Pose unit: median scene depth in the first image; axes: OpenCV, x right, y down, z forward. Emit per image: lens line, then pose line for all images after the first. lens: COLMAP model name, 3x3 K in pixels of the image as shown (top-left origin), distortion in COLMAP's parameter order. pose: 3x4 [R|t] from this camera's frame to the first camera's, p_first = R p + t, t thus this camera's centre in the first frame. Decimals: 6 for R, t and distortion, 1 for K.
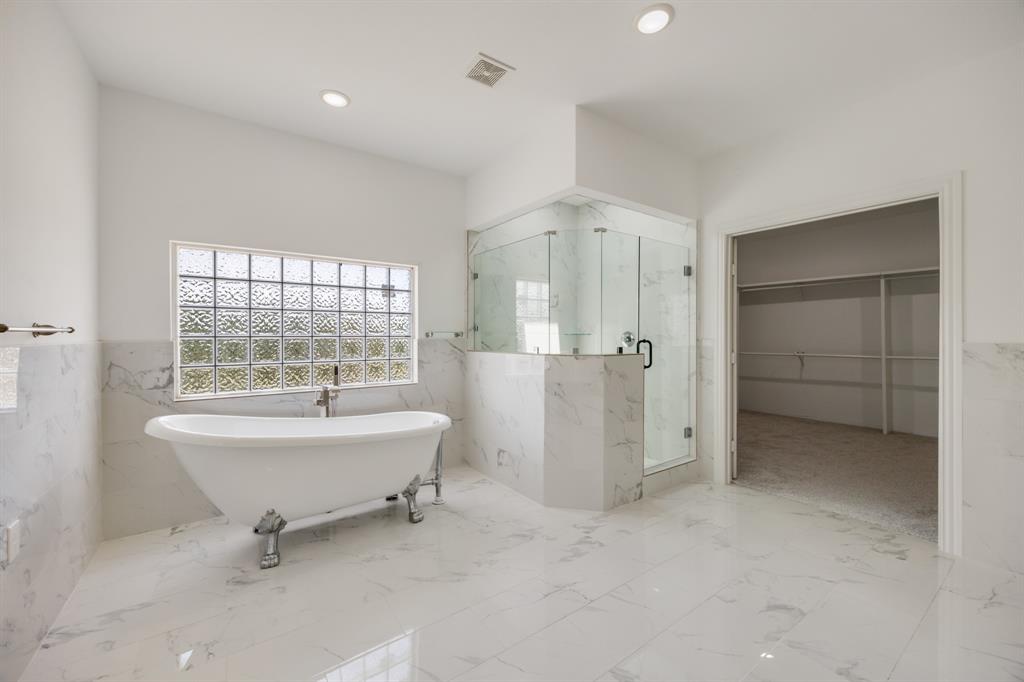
lens RADIAL K [[403.2, 0, 514.3], [0, 403.2, 335.4], [0, 0, 1]] dist [-0.000962, 0.000732]
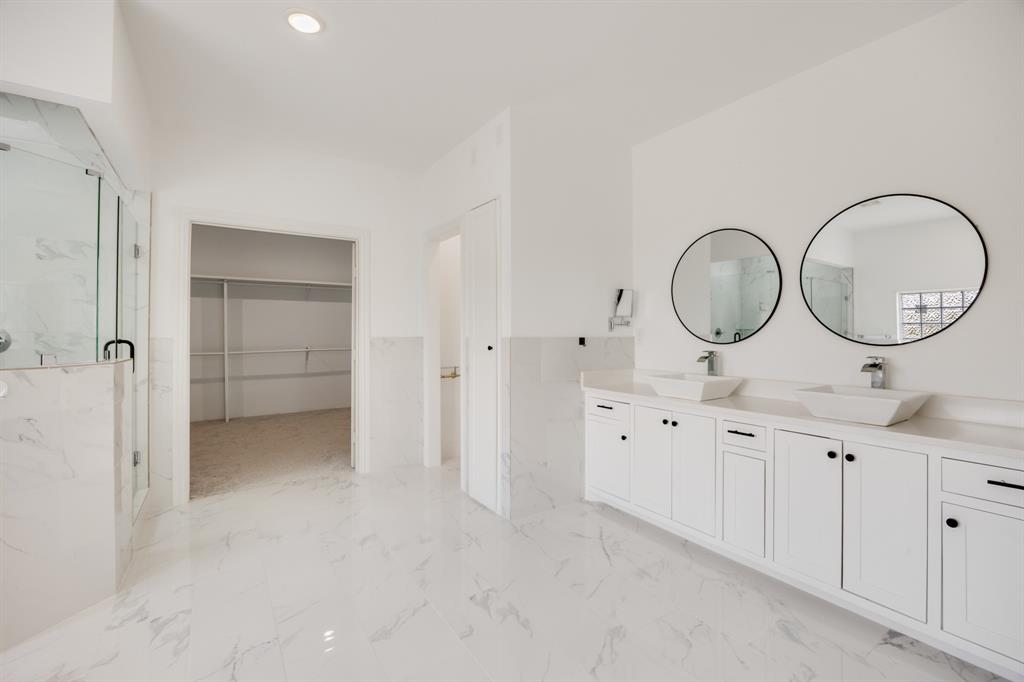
lens RADIAL K [[444.8, 0, 506.4], [0, 444.8, 333.1], [0, 0, 1]] dist [-0.001540, 0.000068]
pose [[0.048453, -0.003157, 0.998820, -0.394529], [0.008490, 0.999960, 0.002749, 0.002781], [-0.998789, 0.008347, 0.048478, 0.245549]]
